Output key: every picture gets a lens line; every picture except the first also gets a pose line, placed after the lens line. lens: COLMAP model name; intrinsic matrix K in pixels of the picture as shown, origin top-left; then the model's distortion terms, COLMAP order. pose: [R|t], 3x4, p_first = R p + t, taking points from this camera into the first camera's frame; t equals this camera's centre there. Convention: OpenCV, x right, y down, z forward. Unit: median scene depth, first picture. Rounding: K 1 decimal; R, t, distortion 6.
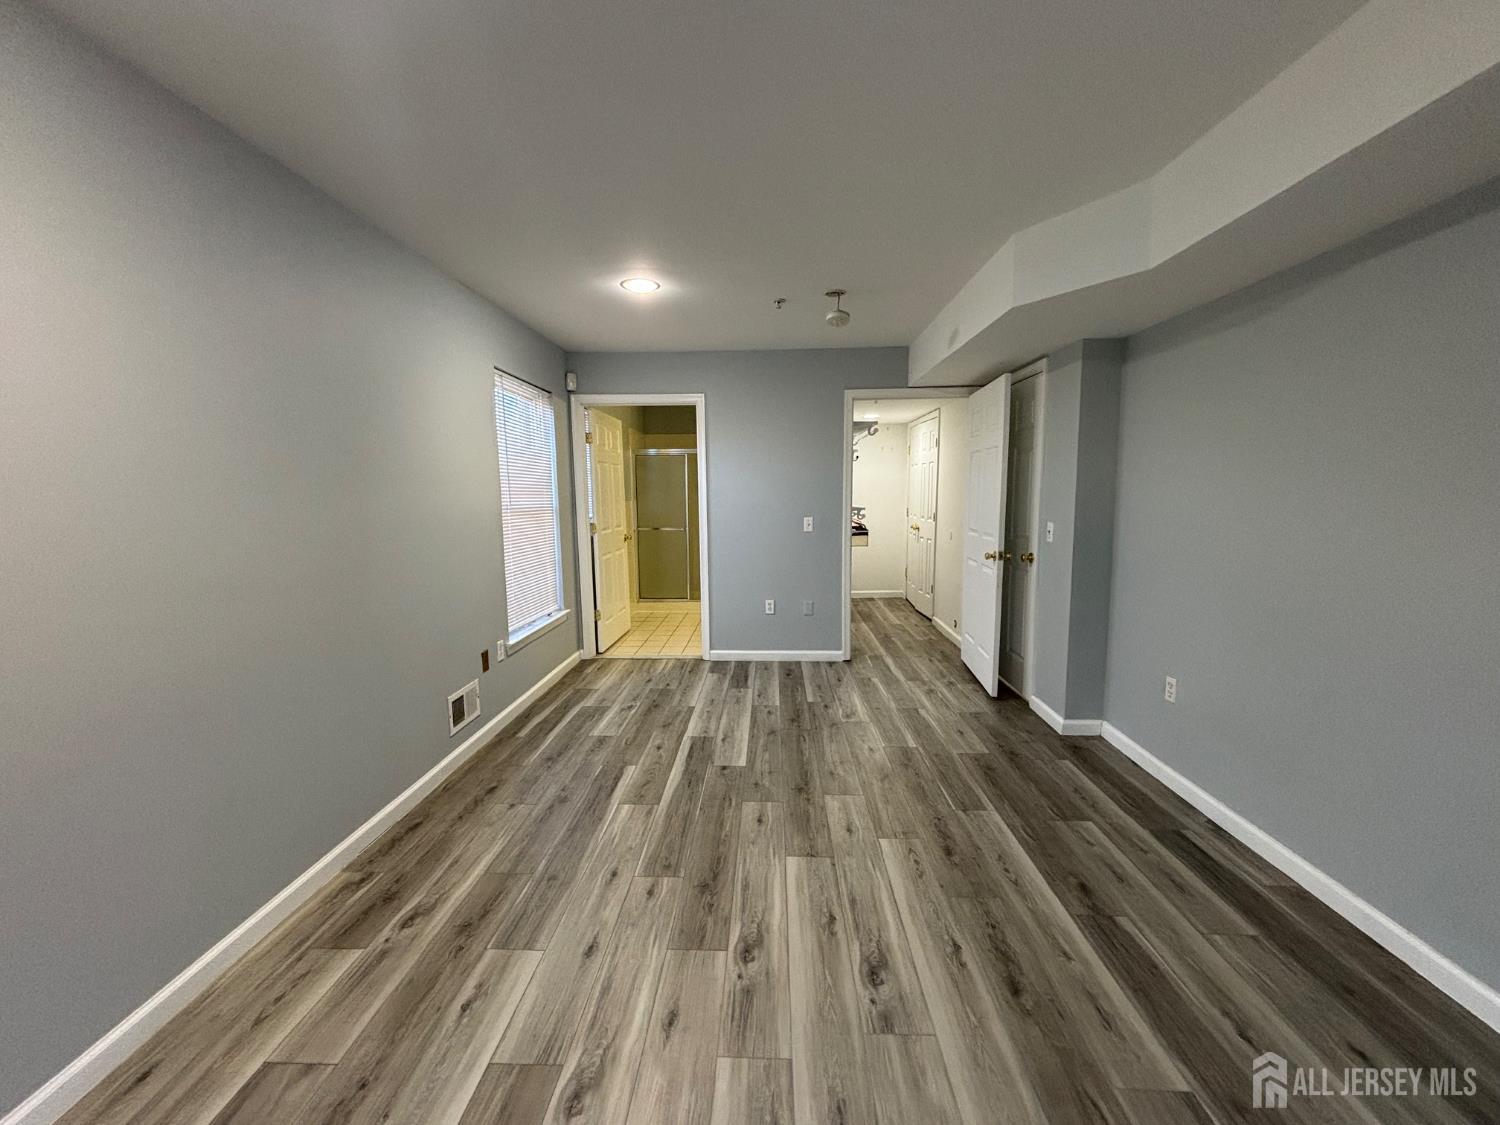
lens RADIAL K [[603.8, 0, 747.1], [0, 603.8, 557.3], [0, 0, 1]] dist [0.000594, -0.000493]
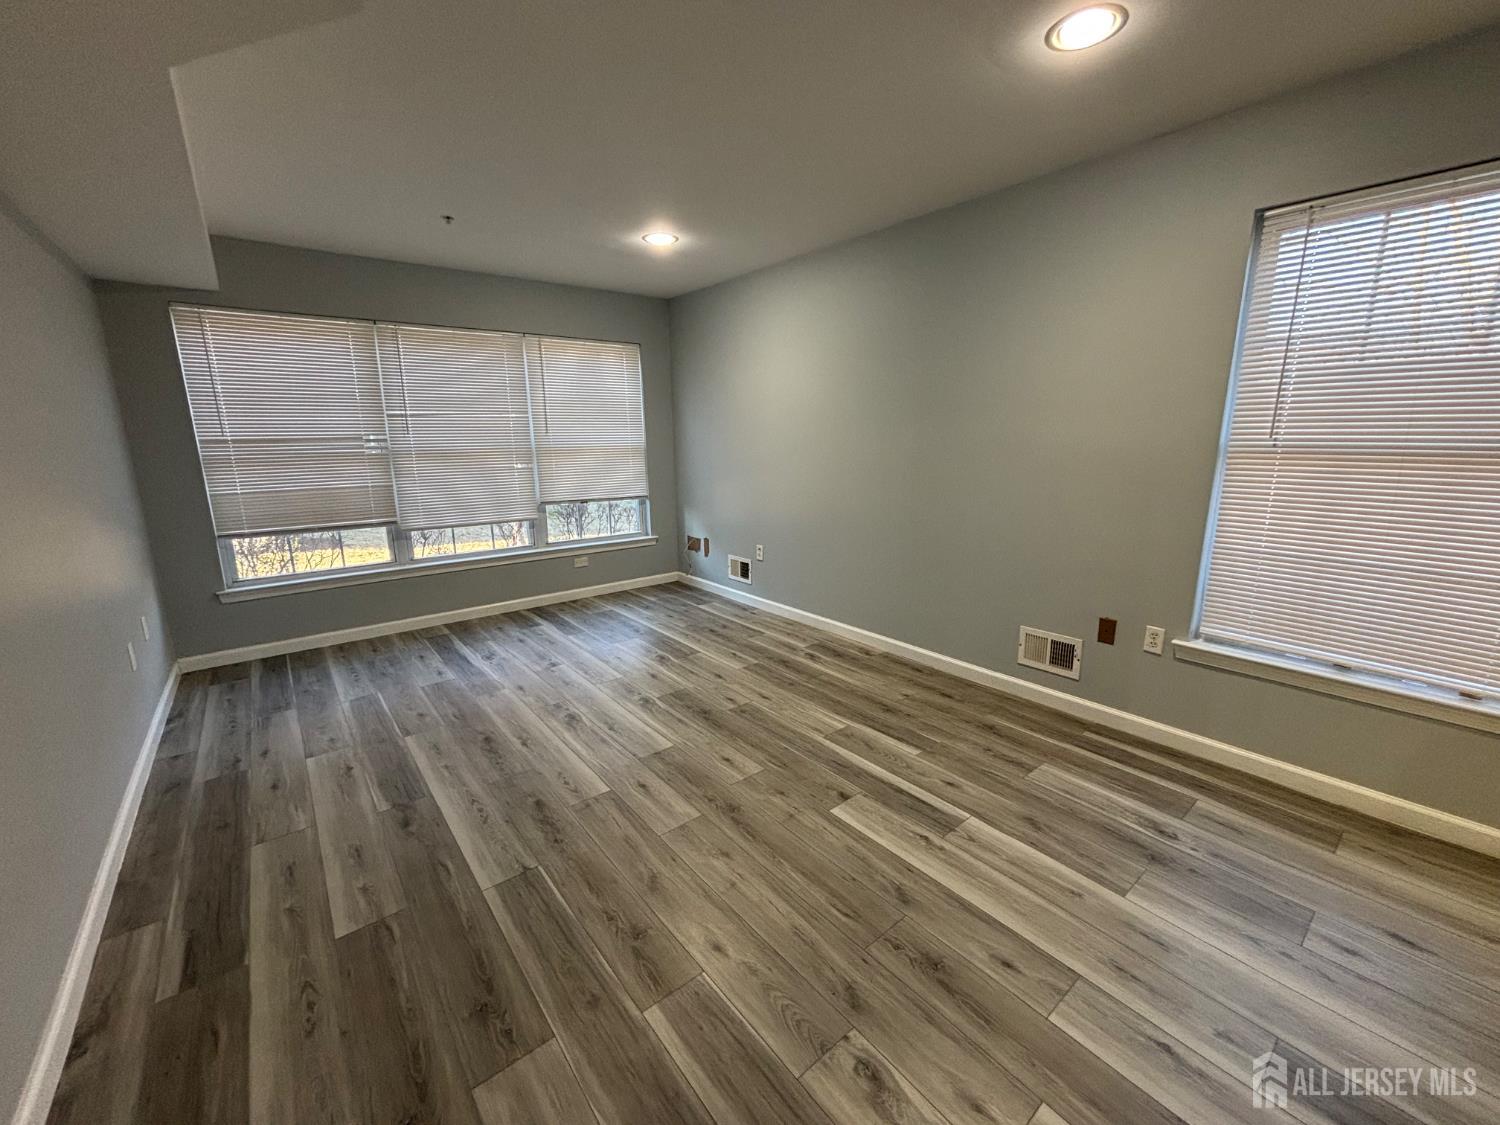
lens RADIAL K [[603.8, 0, 744.4], [0, 603.8, 562.3], [0, 0, 1]] dist [0.000594, -0.000493]
pose [[-0.754714, 0.155172, -0.637439, 0.522777], [-0.054517, 0.953432, 0.296641, -0.156124], [0.653785, 0.258630, -0.711108, 1.467702]]
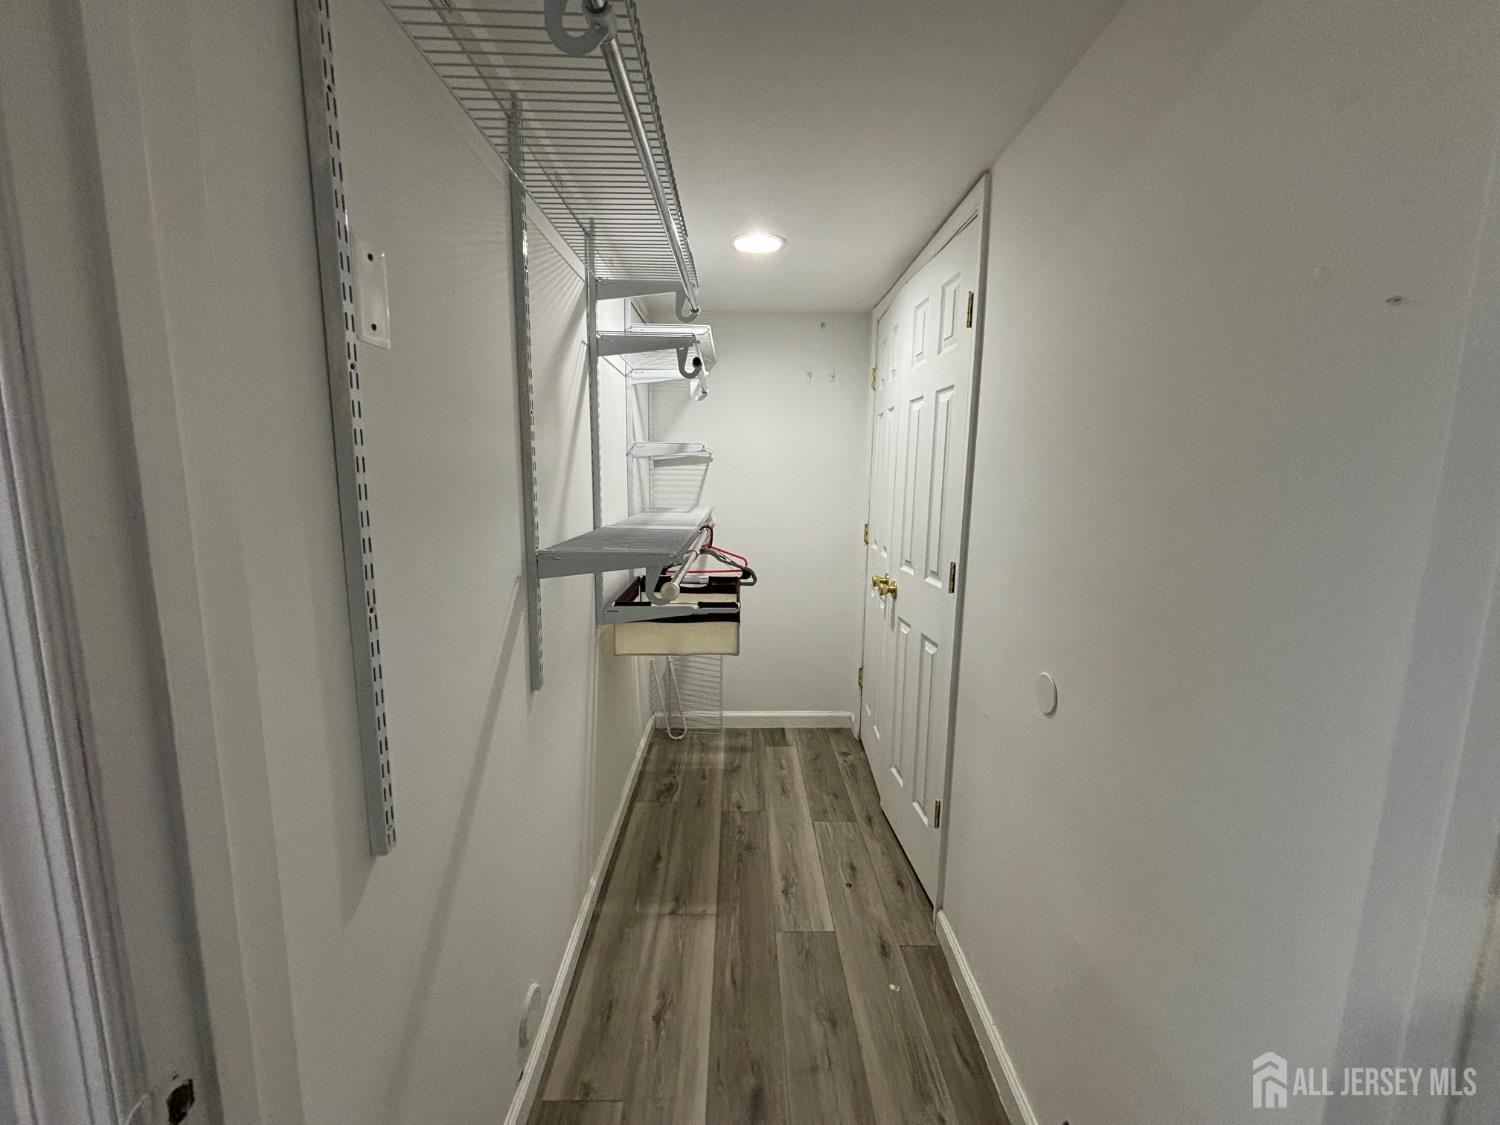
lens RADIAL K [[603.8, 0, 750.5], [0, 603.8, 557.2], [0, 0, 1]] dist [0.000594, -0.000493]
pose [[0.998282, 0.006278, 0.058251, 0.225740], [-0.009169, 0.998732, 0.049499, -0.103717], [-0.057866, -0.049948, 0.997074, 0.825796]]
